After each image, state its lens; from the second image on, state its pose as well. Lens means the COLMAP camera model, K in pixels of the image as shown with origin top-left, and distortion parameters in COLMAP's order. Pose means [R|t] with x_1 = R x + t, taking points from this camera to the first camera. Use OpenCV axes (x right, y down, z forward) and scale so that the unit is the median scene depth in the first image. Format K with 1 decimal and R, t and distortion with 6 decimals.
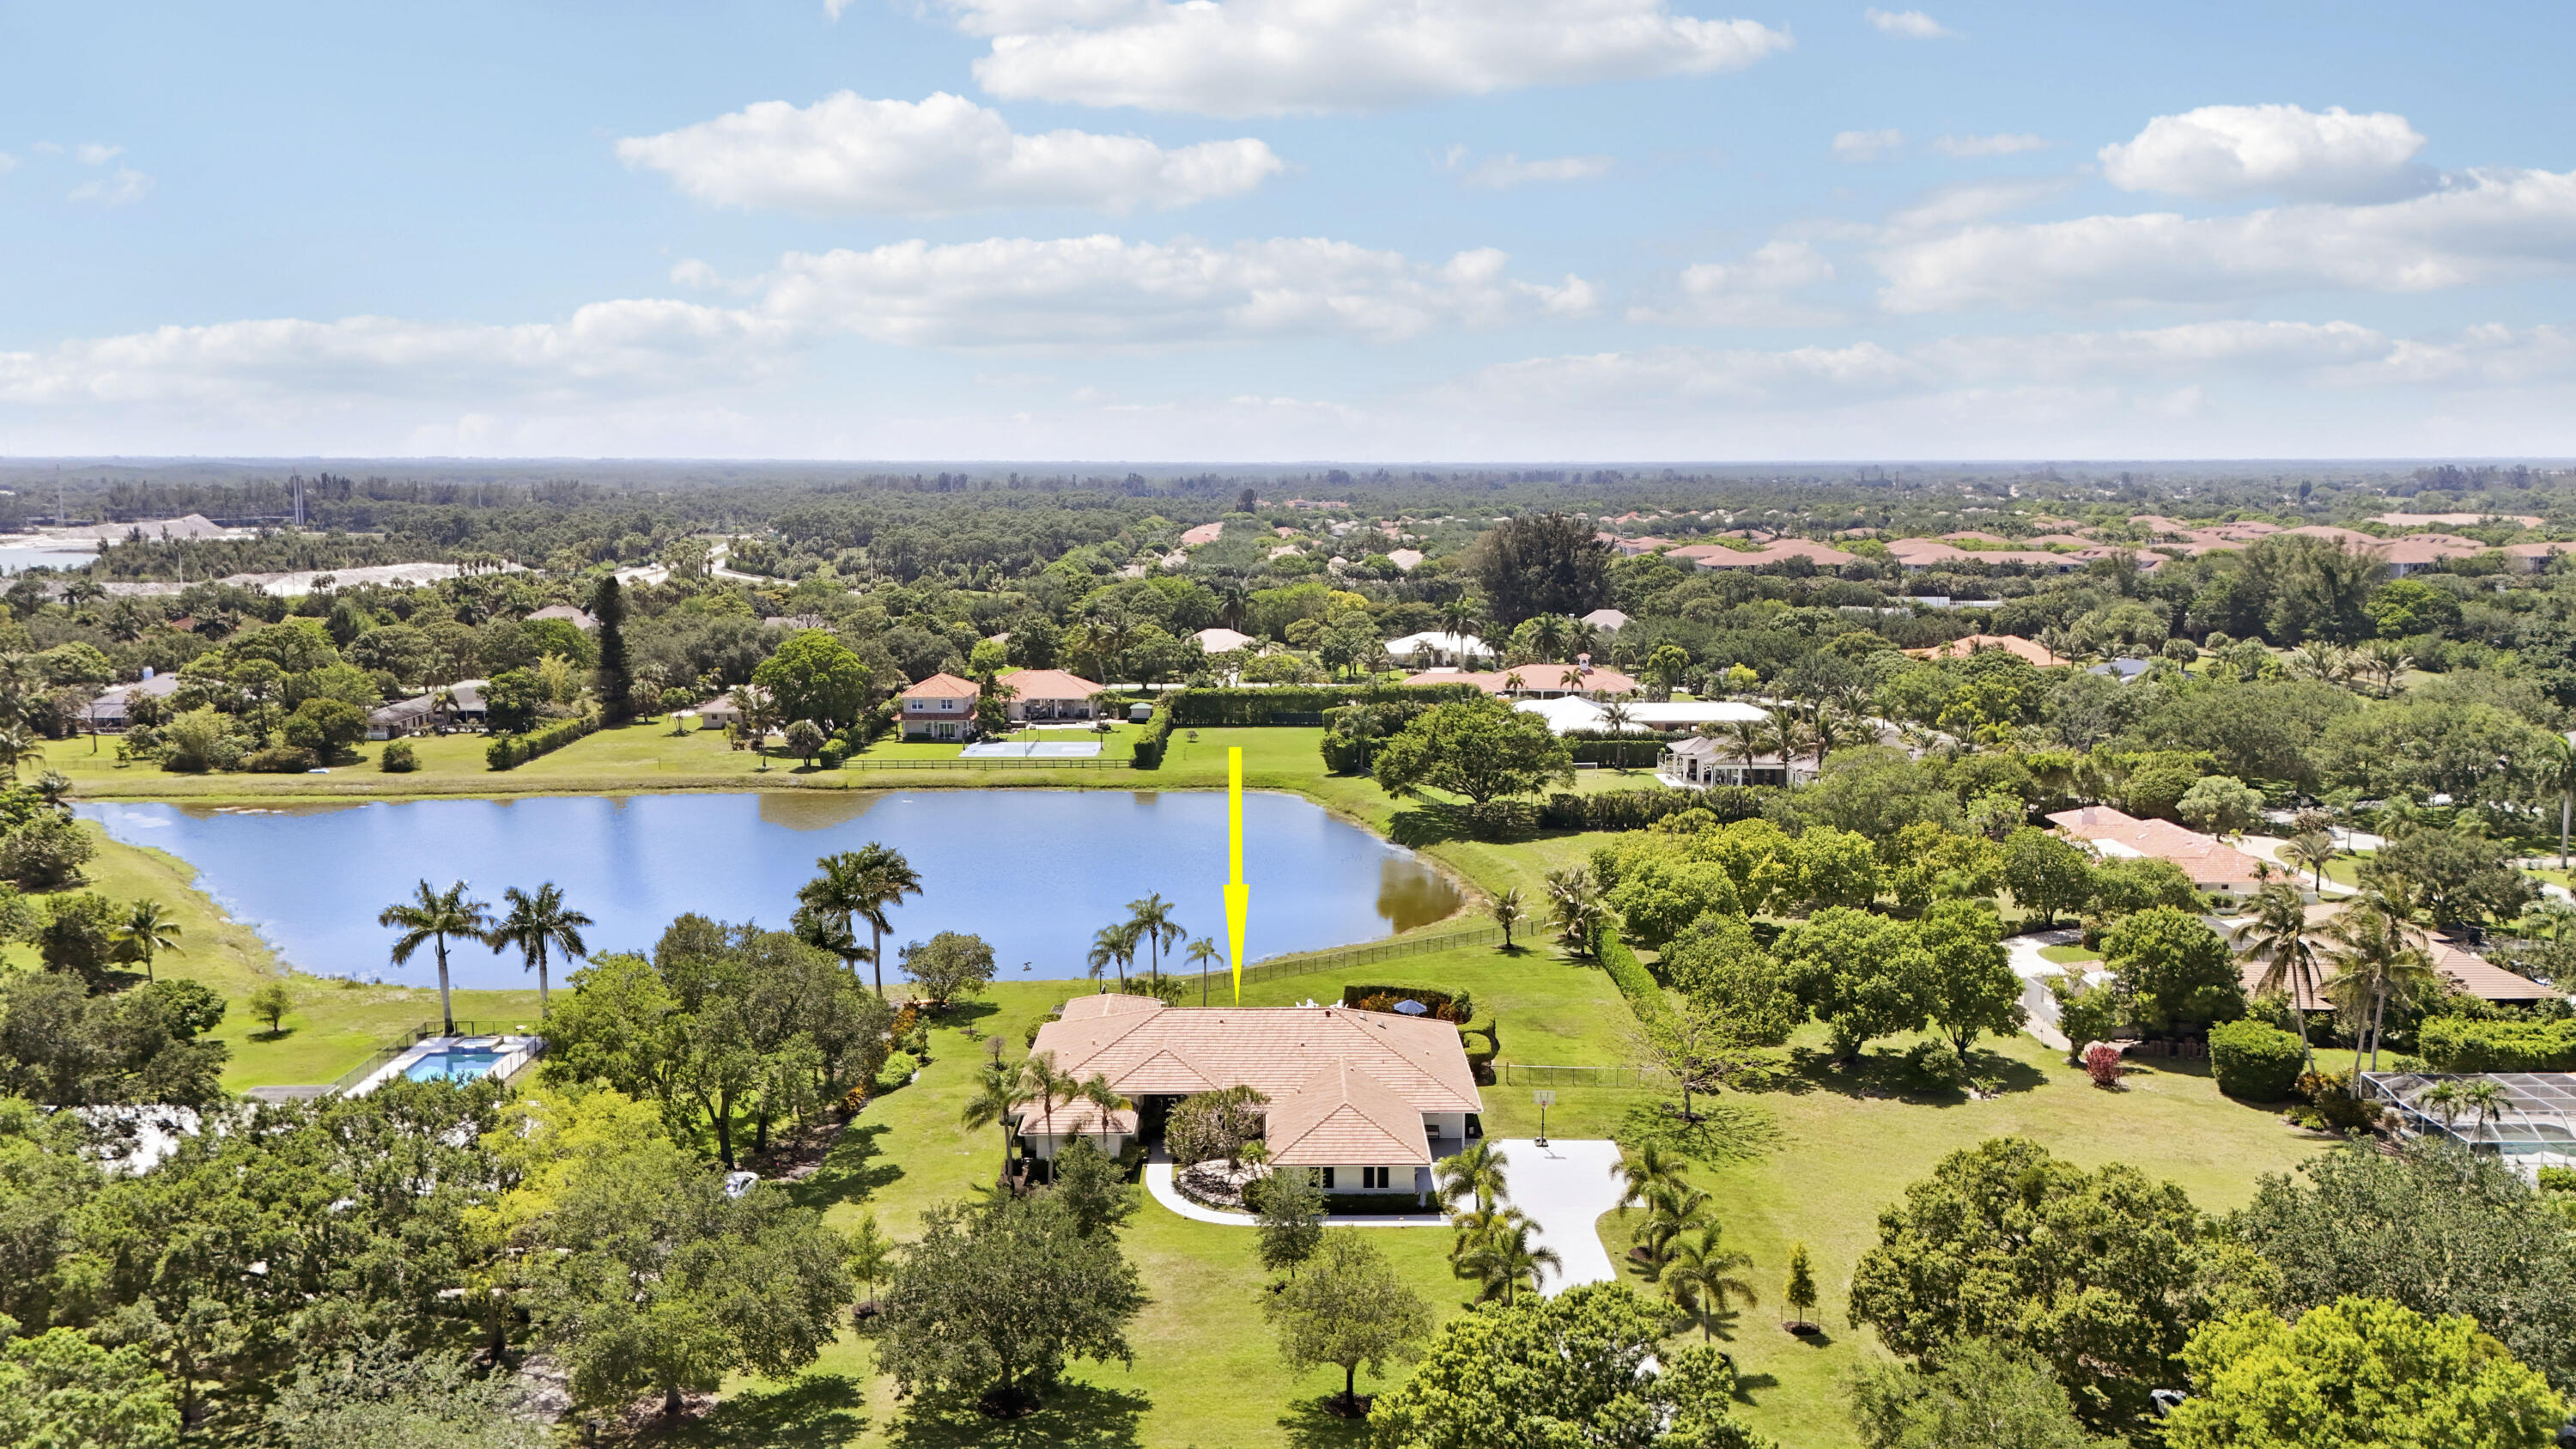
lens RADIAL K [[1857.3, 0, 1288.1], [0, 1857.3, 759.0], [0, 0, 1]] dist [0.036172, -0.003790]
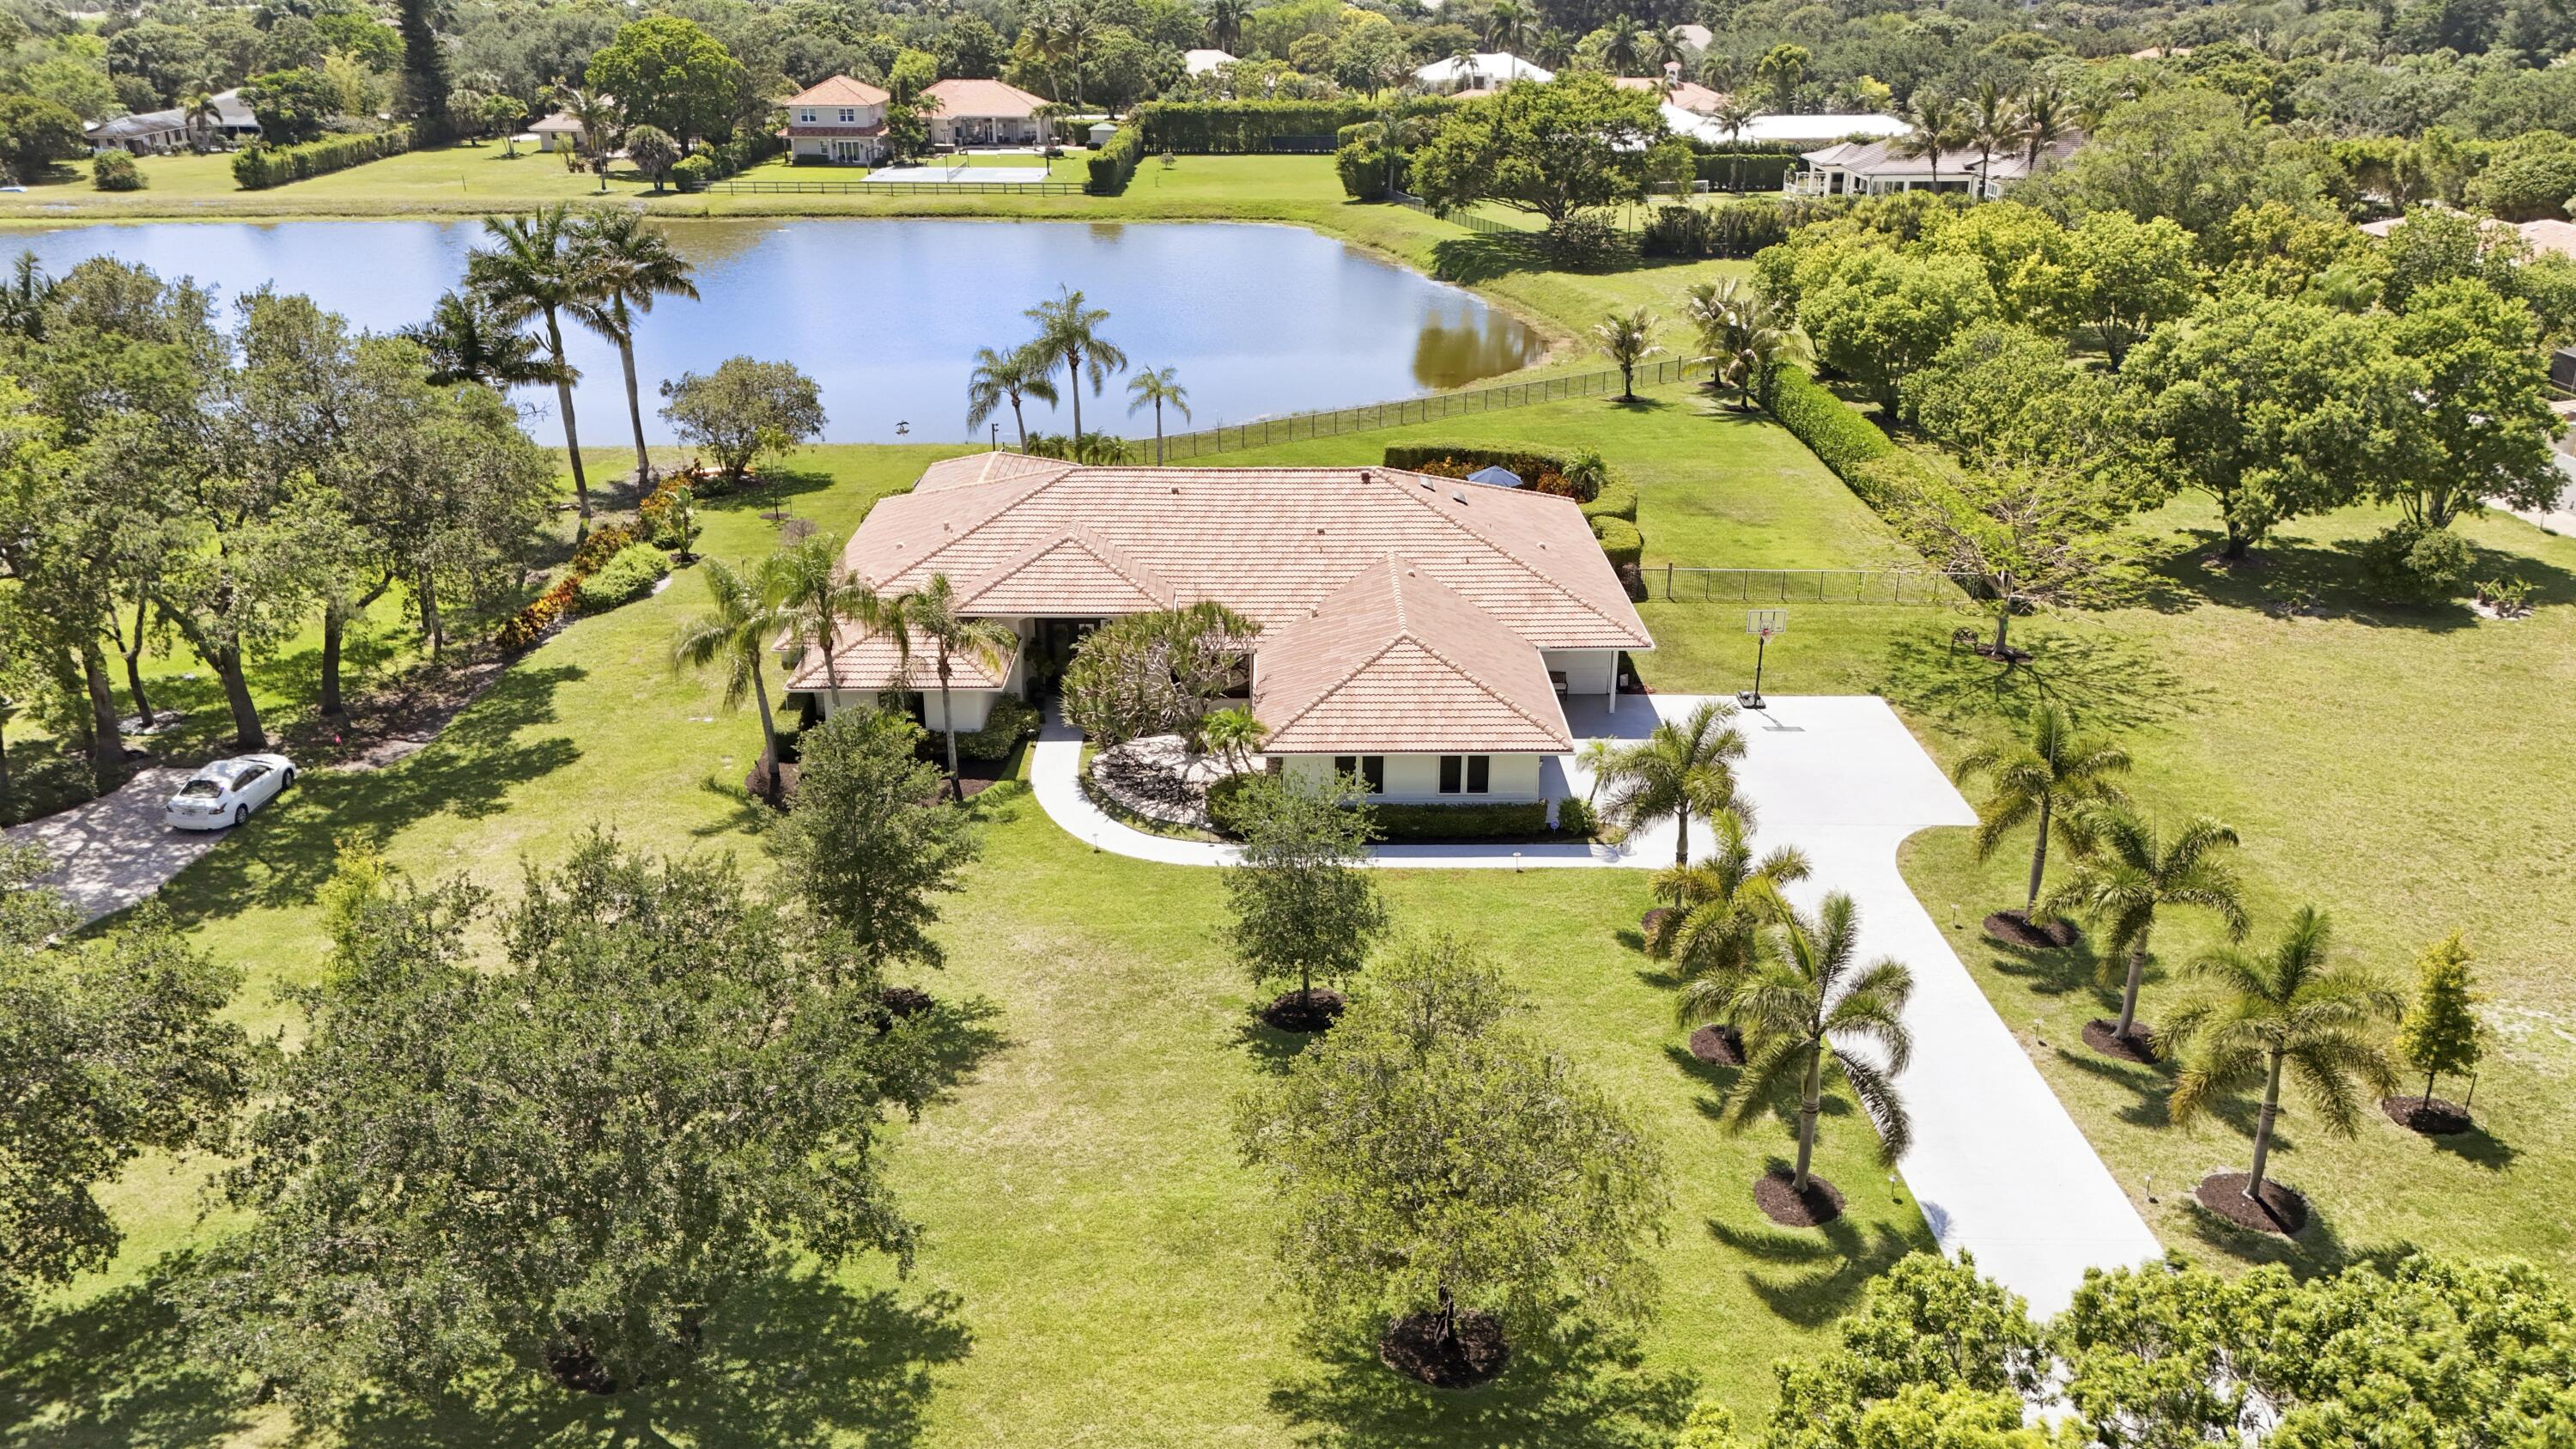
lens RADIAL K [[1823.9, 0, 1288.0], [0, 1823.9, 724.5], [0, 0, 1]] dist [0.005486, -0.003640]
pose [[0.999994, 0.003281, -0.000950, -0.001244], [-0.002971, 0.972728, 0.231932, 0.074002], [0.001685, -0.231928, 0.972732, 0.401509]]
